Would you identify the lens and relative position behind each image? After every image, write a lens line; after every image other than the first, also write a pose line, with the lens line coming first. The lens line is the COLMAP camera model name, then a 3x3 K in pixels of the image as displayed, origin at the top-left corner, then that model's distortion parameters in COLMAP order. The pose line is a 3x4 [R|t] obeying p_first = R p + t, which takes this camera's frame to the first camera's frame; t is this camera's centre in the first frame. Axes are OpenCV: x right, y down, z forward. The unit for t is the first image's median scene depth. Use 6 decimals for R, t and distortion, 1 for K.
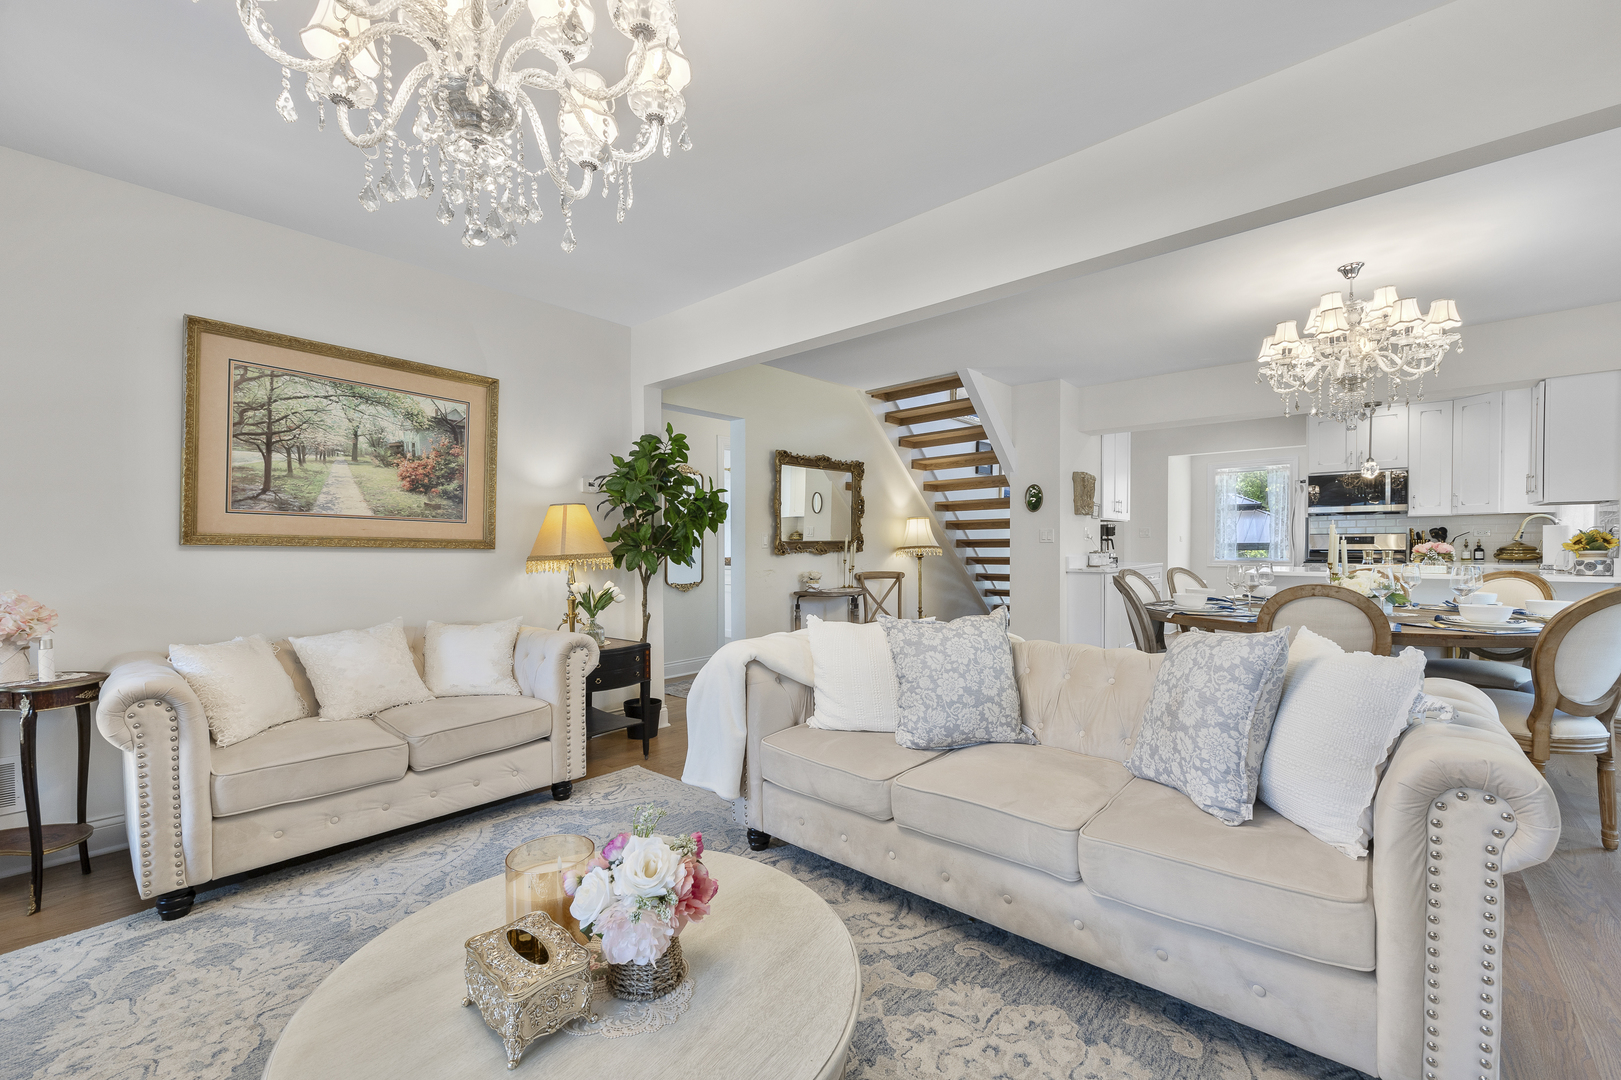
lens RADIAL K [[661.4, 0, 813.5], [0, 661.4, 543.8], [0, 0, 1]] dist [0.003470, -0.000980]
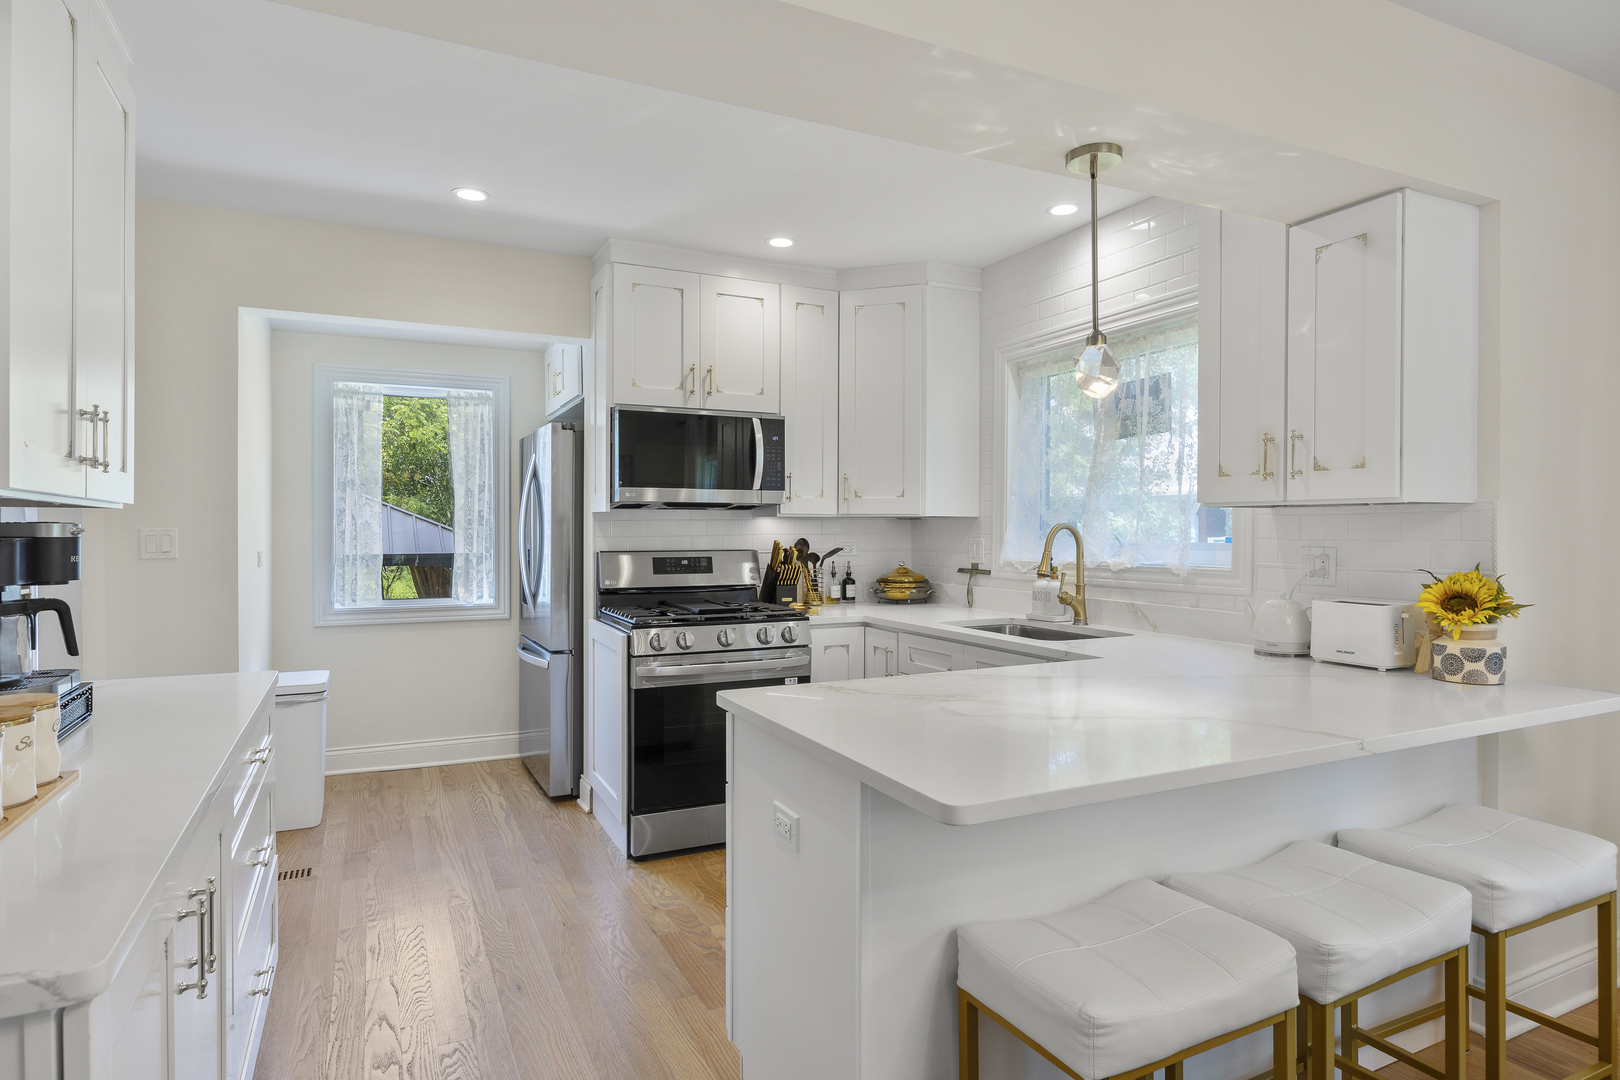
lens RADIAL K [[909.5, 0, 814.6], [0, 909.5, 533.8], [0, 0, 1]] dist [0.001371, 0.000057]
pose [[0.393490, 0.003336, 0.919323, 0.313660], [-0.000623, 0.999994, -0.003362, -0.027417], [-0.919329, 0.000750, 0.393490, 0.740617]]
